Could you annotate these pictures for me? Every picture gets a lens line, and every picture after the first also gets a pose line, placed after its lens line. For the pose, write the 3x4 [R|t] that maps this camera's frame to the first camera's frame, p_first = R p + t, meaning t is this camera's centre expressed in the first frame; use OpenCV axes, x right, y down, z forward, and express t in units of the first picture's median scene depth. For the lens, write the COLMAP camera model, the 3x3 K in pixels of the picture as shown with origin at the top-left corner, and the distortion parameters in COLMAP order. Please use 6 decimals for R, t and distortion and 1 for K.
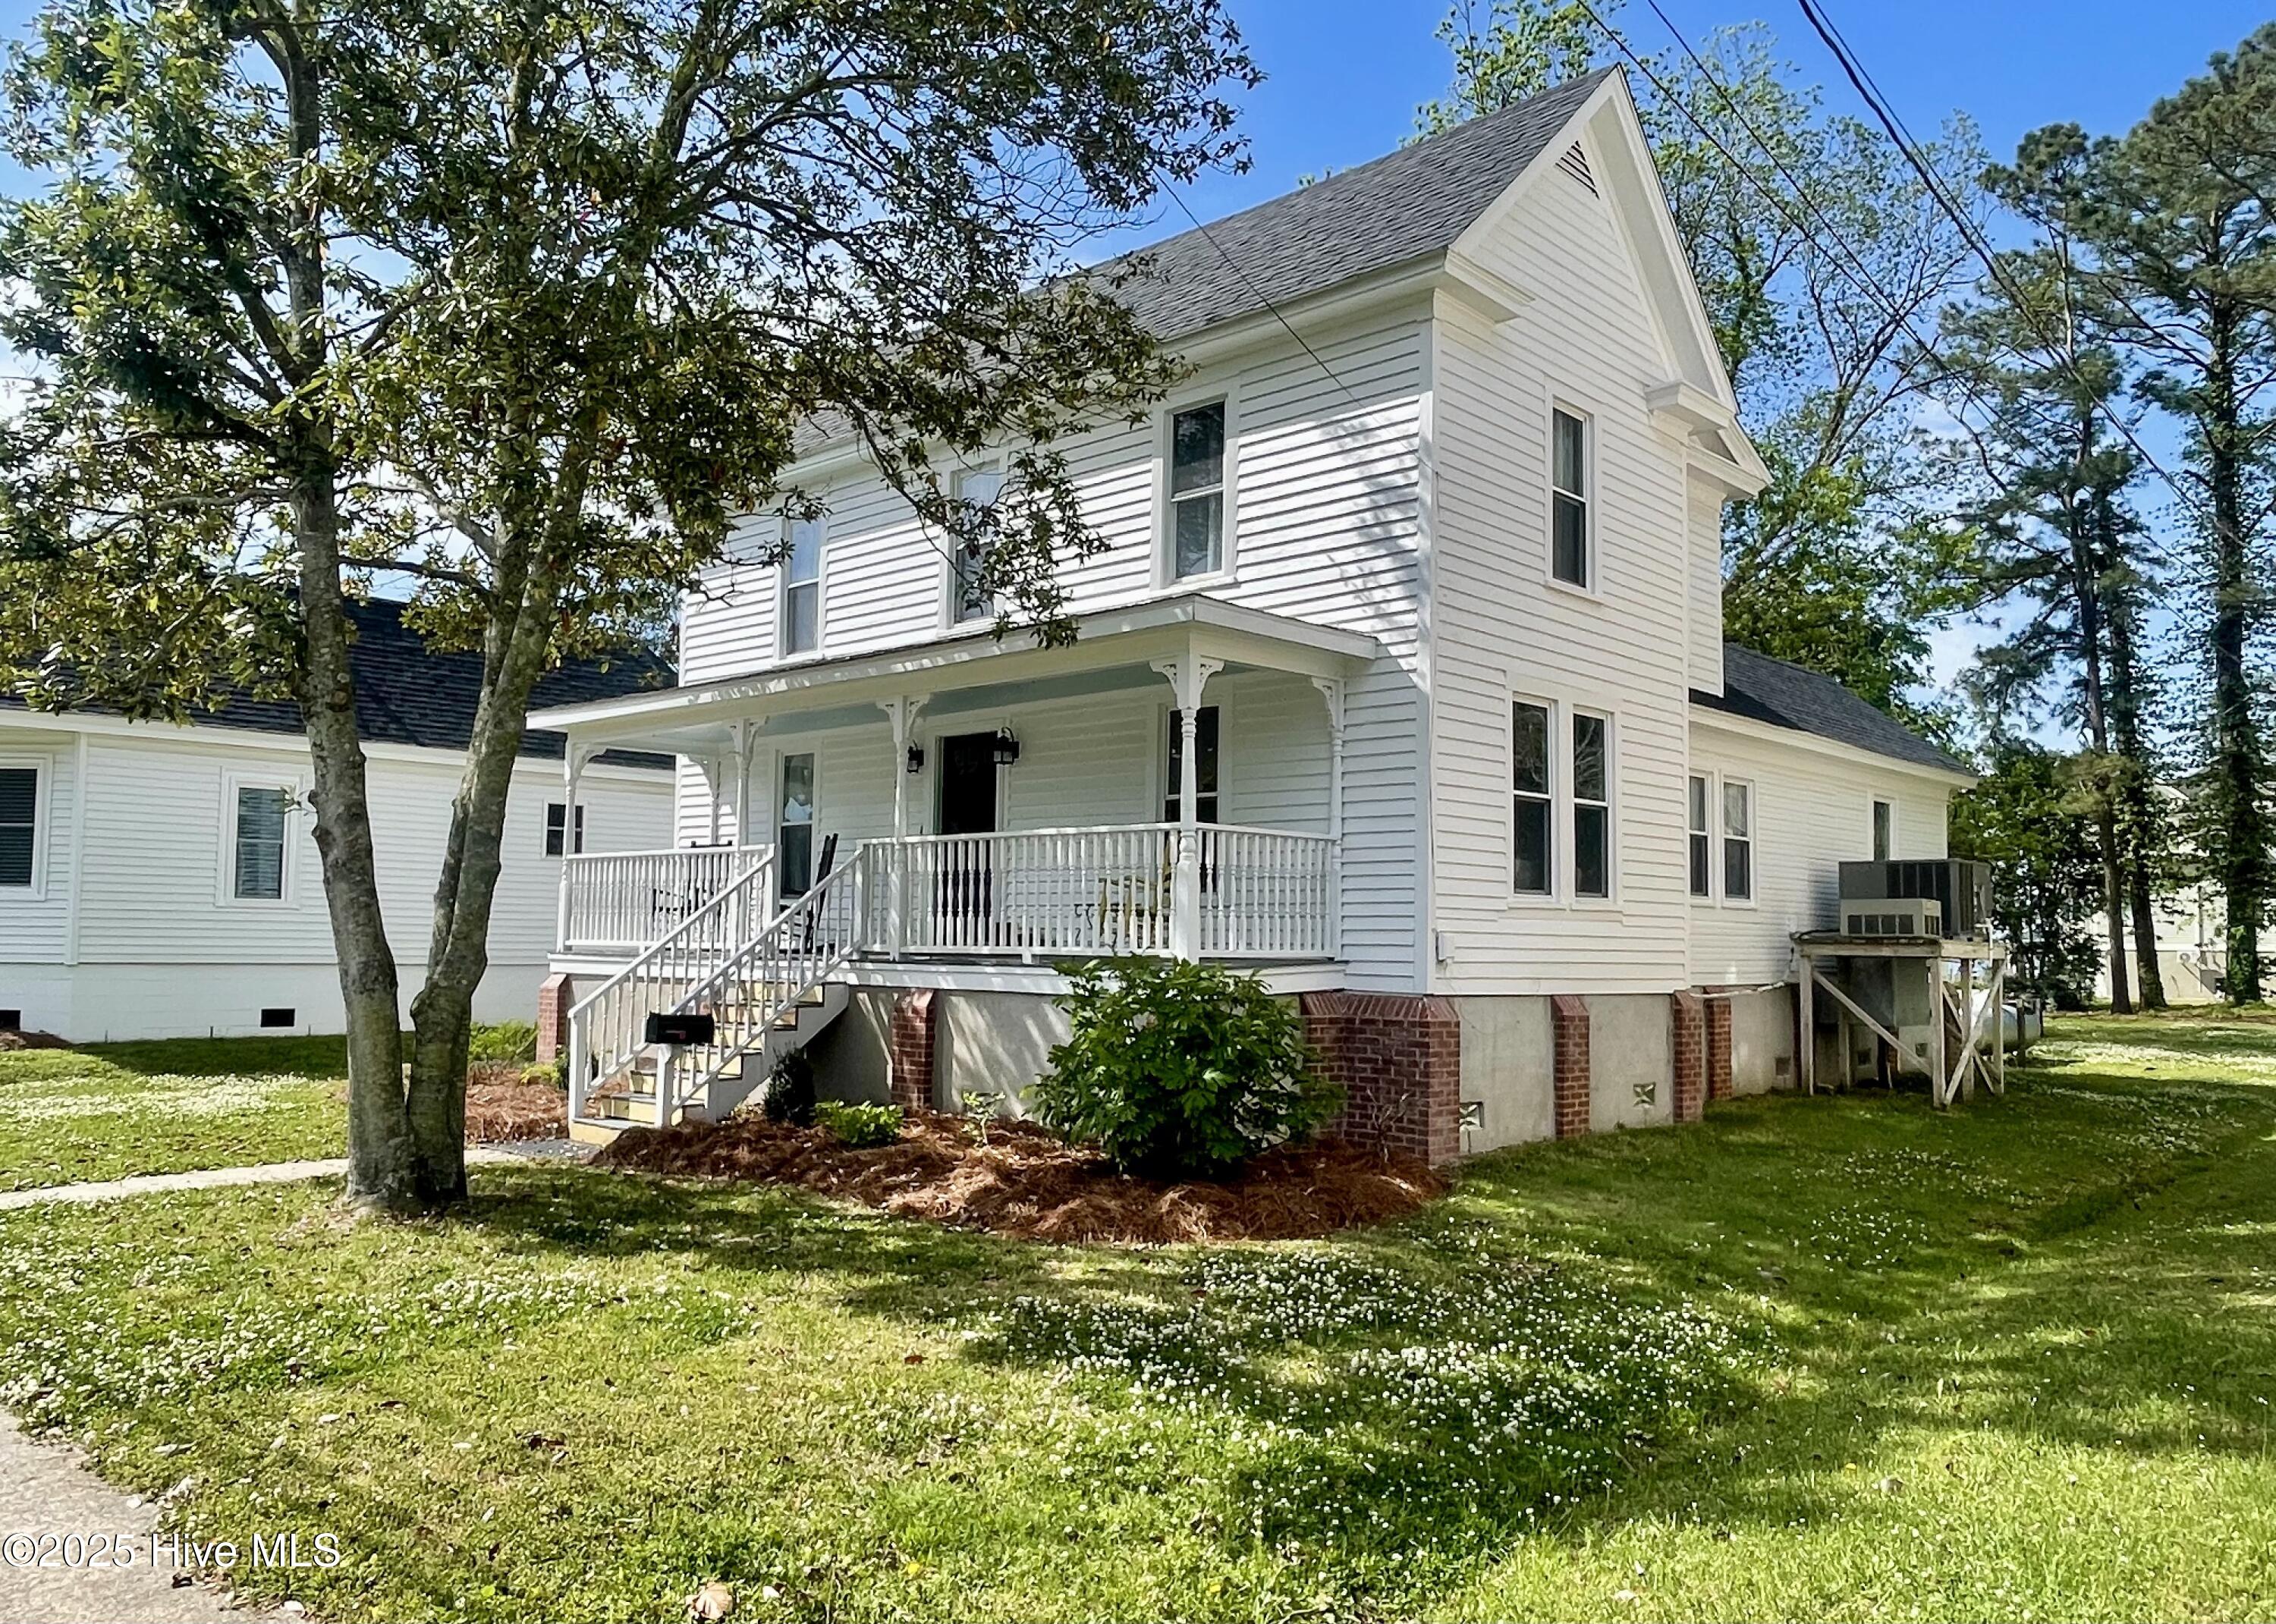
lens RADIAL K [[1650.4, 0, 1140.4], [0, 1650.4, 812.4], [0, 0, 1]] dist [-0.014369, -0.004061]
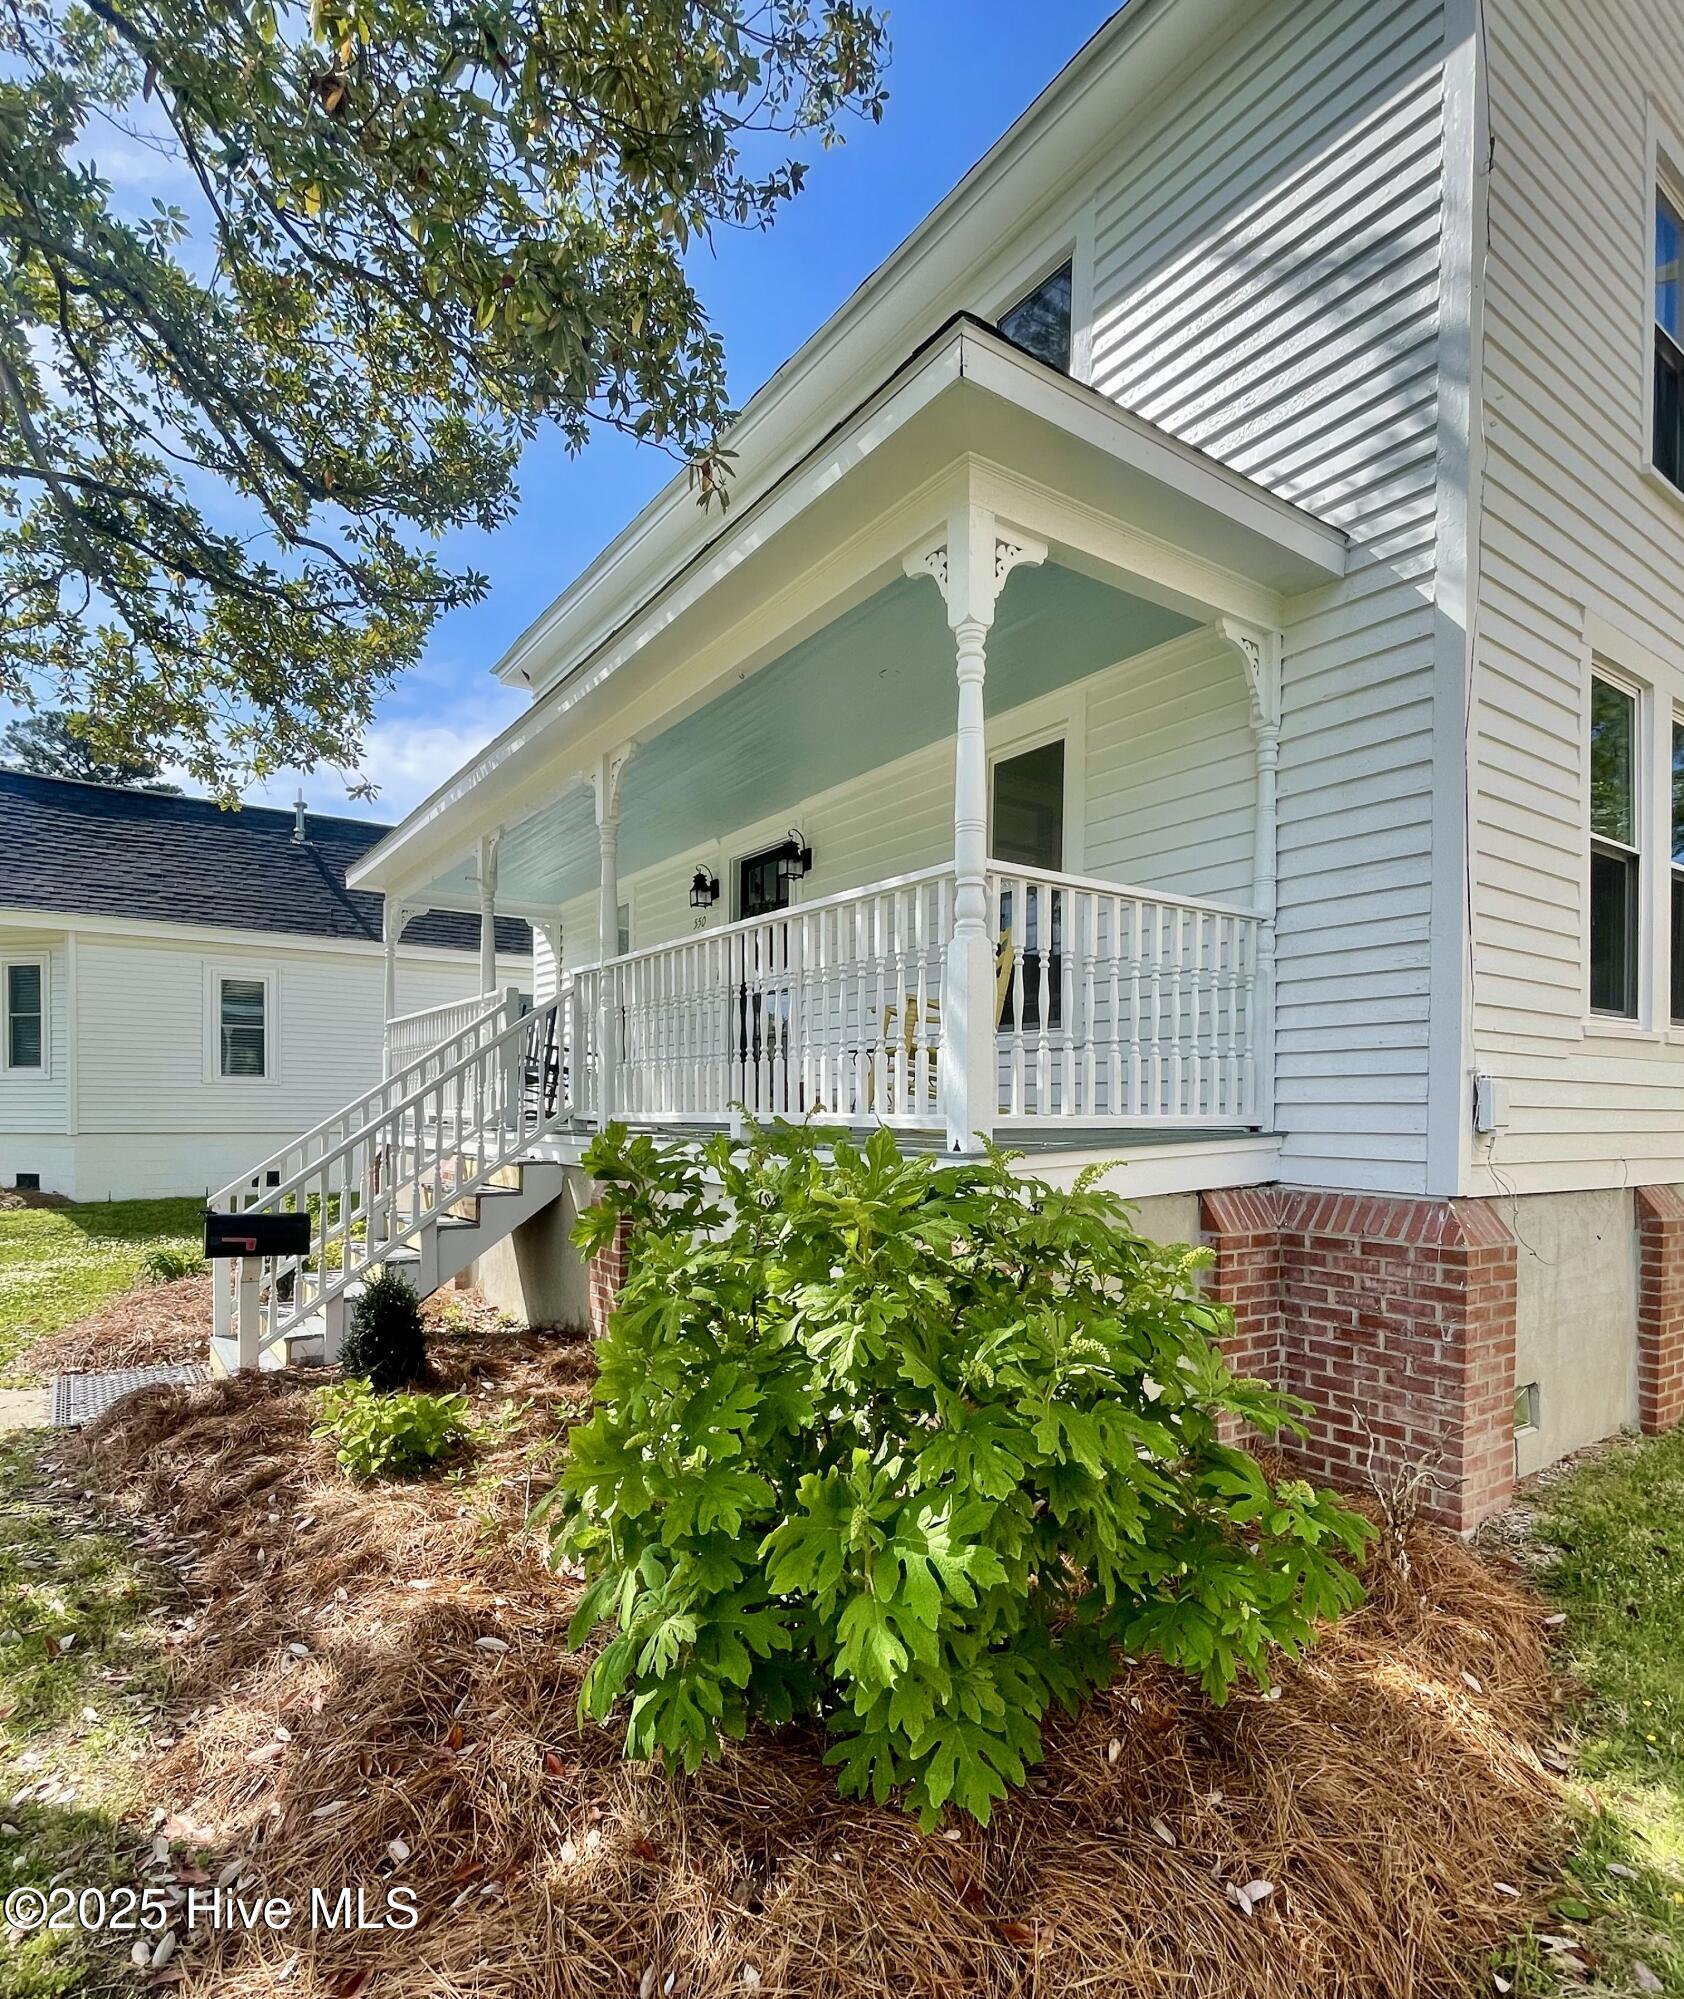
lens RADIAL K [[1067.3, 0, 843.0], [0, 1067.3, 1115.5], [0, 0, 1]] dist [-0.001506, 0.000791]
pose [[0.979743, -0.005857, -0.200174, 0.050411], [0.022369, 0.996517, 0.080329, 0.051743], [0.199006, -0.083180, 0.976462, 0.614897]]
